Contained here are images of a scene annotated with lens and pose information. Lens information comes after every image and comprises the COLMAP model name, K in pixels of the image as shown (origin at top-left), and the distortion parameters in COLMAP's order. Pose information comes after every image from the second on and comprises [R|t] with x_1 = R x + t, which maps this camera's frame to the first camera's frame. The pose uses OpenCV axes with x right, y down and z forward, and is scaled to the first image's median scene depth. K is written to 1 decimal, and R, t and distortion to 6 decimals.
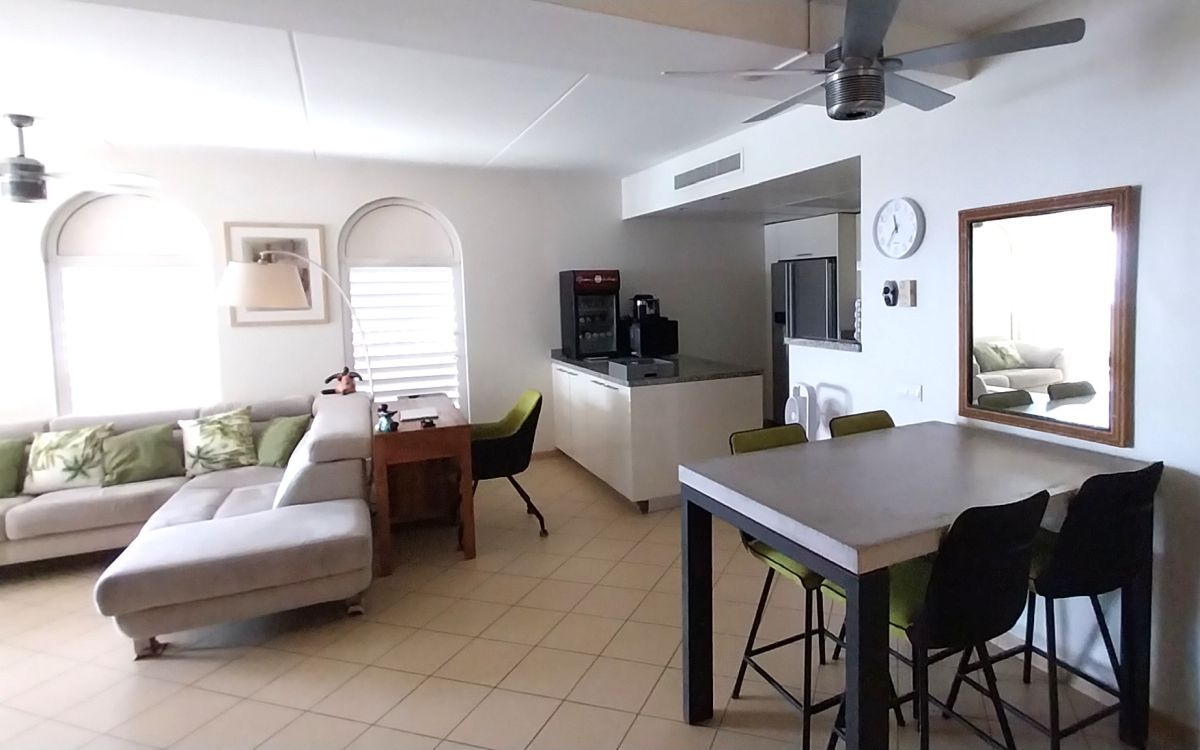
lens RADIAL K [[704.0, 0, 600.0], [0, 704.0, 375.0], [0, 0, 1]] dist [0.003206, 0.001557]
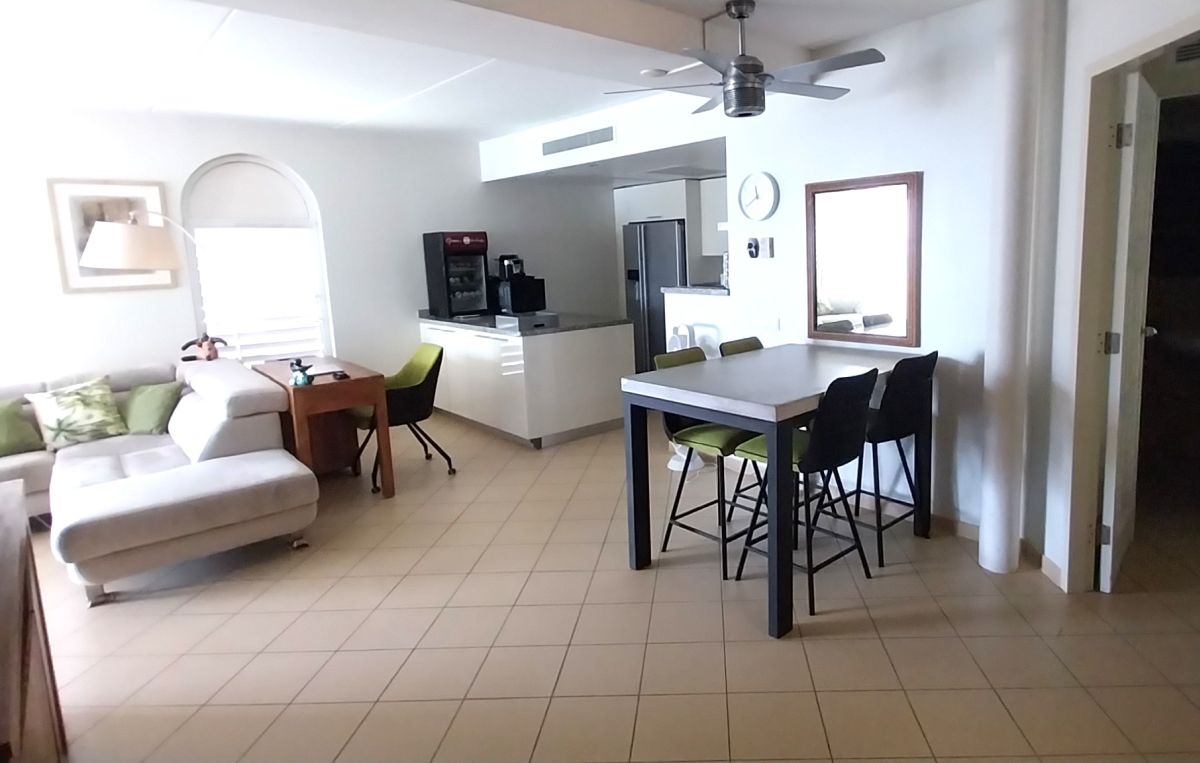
lens RADIAL K [[709.2, 0, 600.0], [0, 709.2, 381.5], [0, 0, 1]] dist [0.003066, 0.000869]
pose [[0.971399, -0.049486, 0.232238, -0.081858], [0.035626, 0.997346, 0.063503, 0.016558], [-0.234764, -0.053413, 0.970584, -0.097094]]
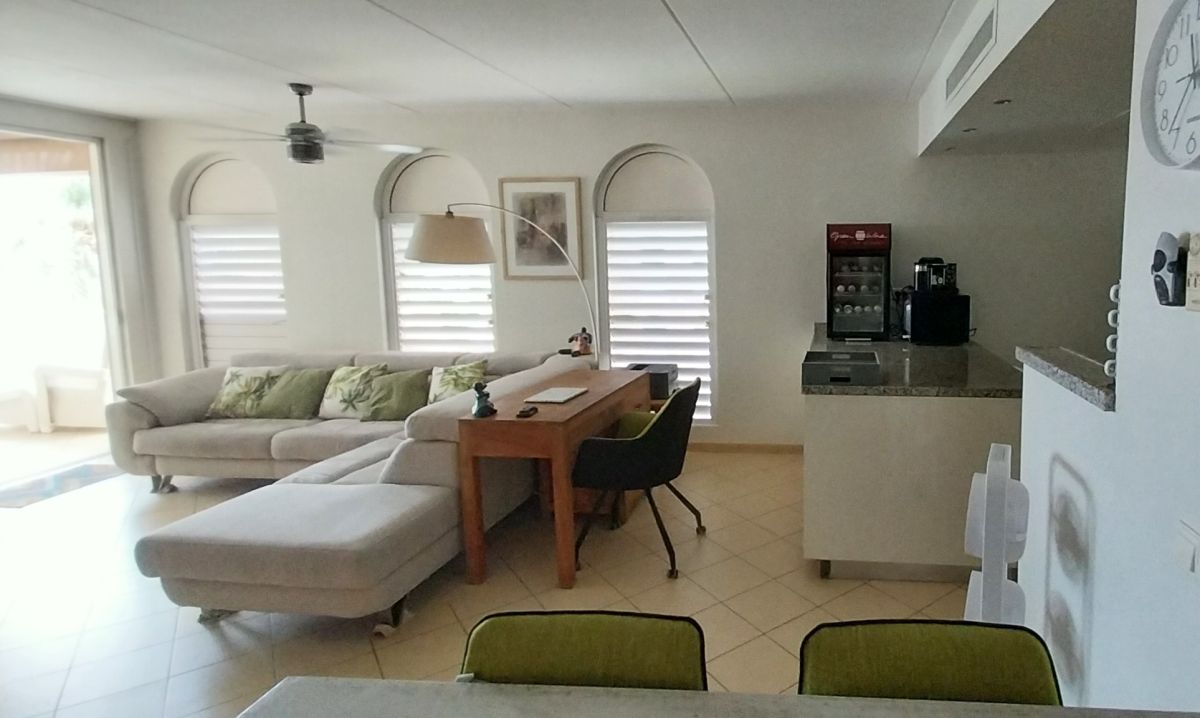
lens RADIAL K [[686.3, 0, 600.0], [0, 686.3, 359.0], [0, 0, 1]] dist [0.019250, 0.000014]
pose [[0.863383, 0.093667, -0.495779, 0.163805], [-0.073356, 0.995480, 0.060327, -0.034818], [0.499188, -0.015717, 0.866351, 0.273098]]
